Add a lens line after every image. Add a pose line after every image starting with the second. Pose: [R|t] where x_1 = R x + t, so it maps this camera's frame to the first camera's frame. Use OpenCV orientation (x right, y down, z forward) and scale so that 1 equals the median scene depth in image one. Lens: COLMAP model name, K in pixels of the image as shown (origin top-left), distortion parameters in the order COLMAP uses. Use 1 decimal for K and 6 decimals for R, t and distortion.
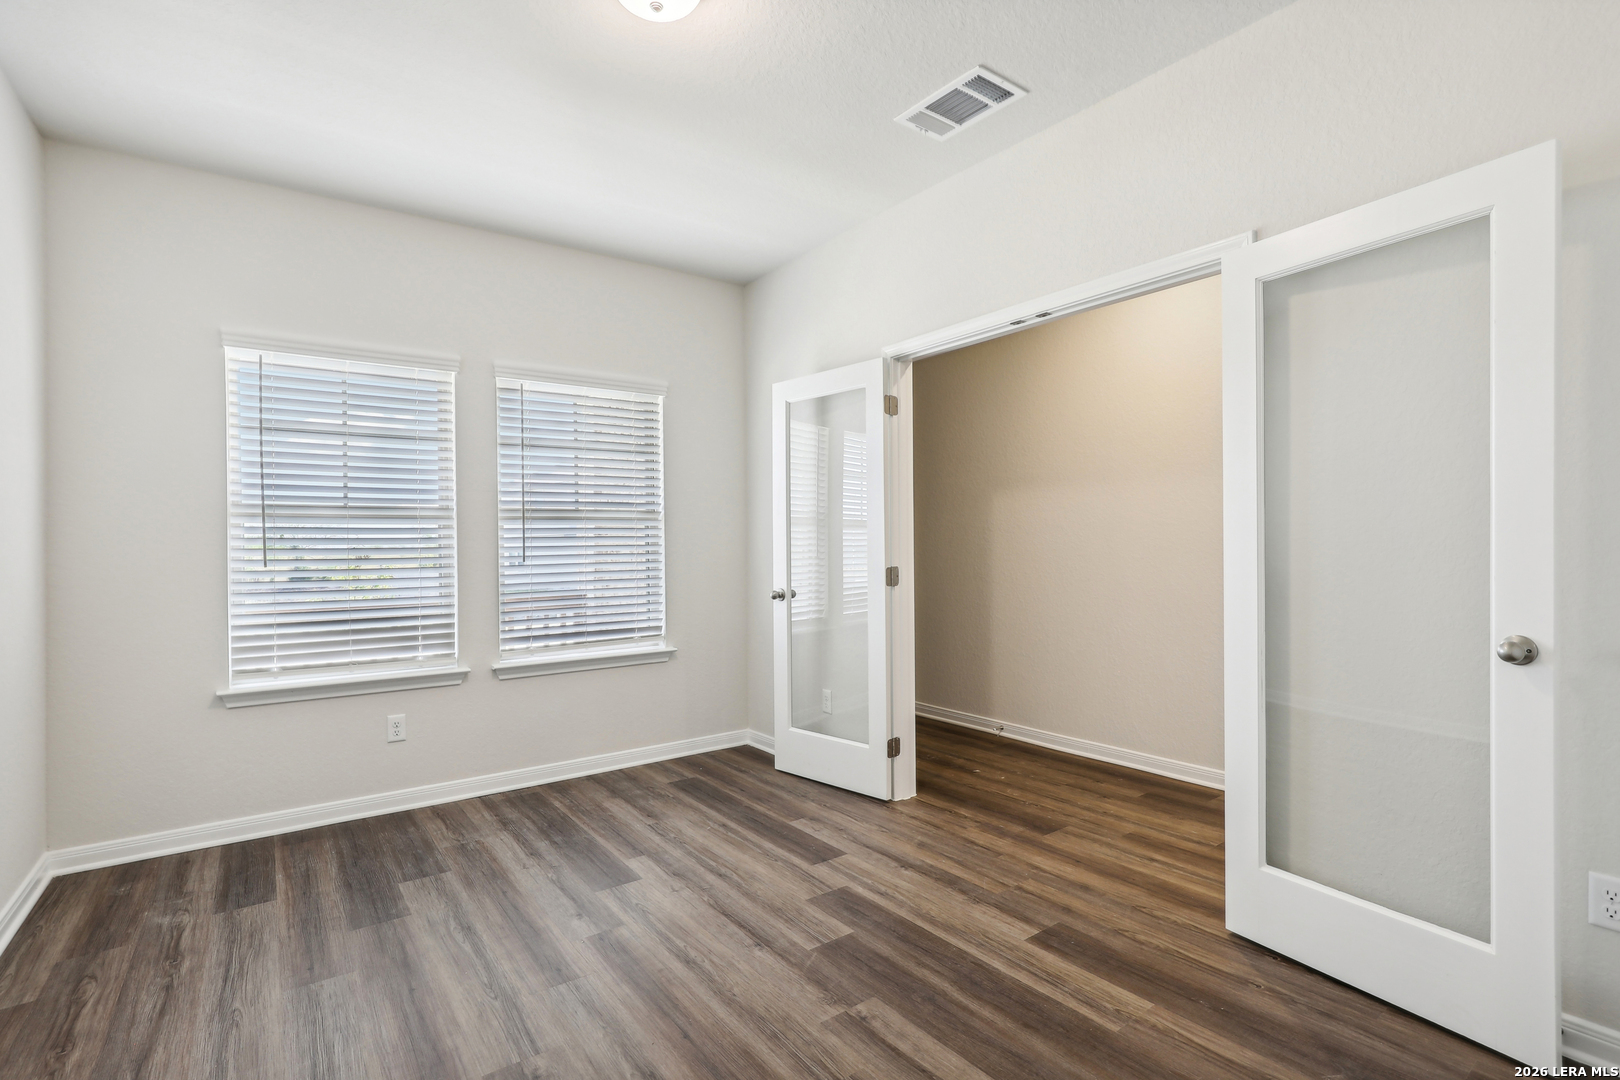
lens RADIAL K [[756.5, 0, 815.8], [0, 756.5, 543.3], [0, 0, 1]] dist [-0.031007, 0.005911]
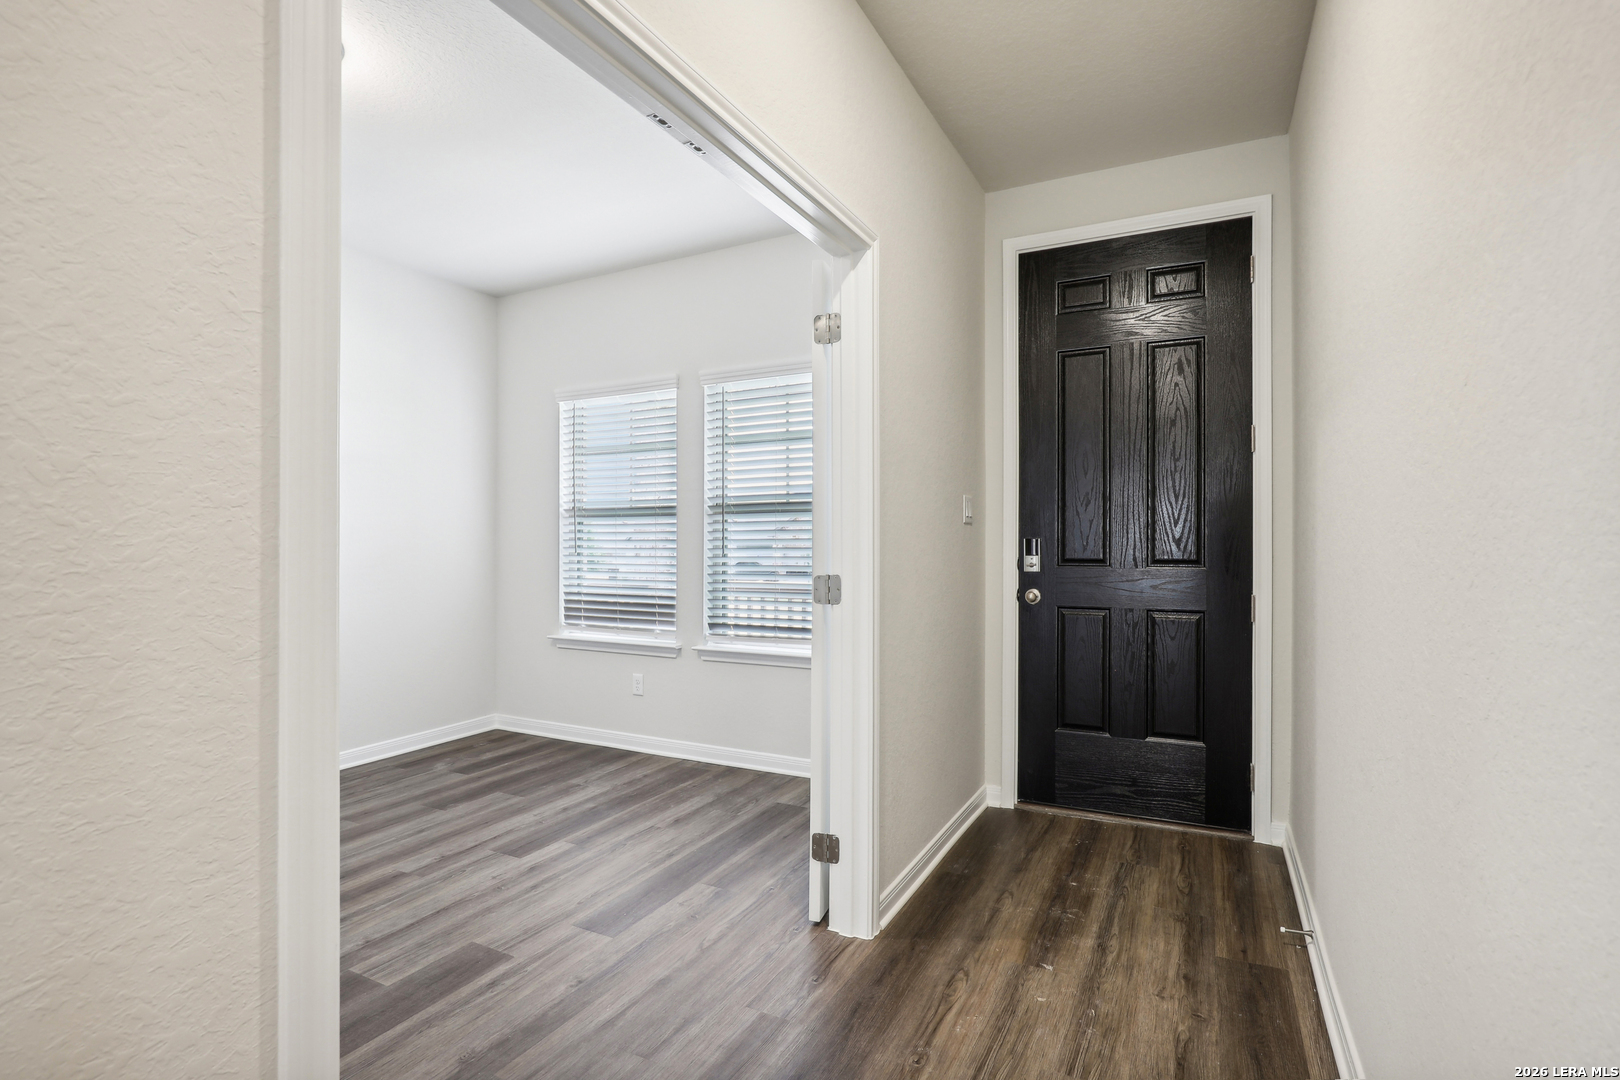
lens RADIAL K [[756.5, 0, 827.3], [0, 756.5, 536.9], [0, 0, 1]] dist [-0.031007, 0.005911]
pose [[0.455513, 0.006152, -0.890208, 0.742178], [0.000131, 0.999976, 0.006978, -0.007541], [0.890229, -0.003295, 0.455501, 0.754559]]
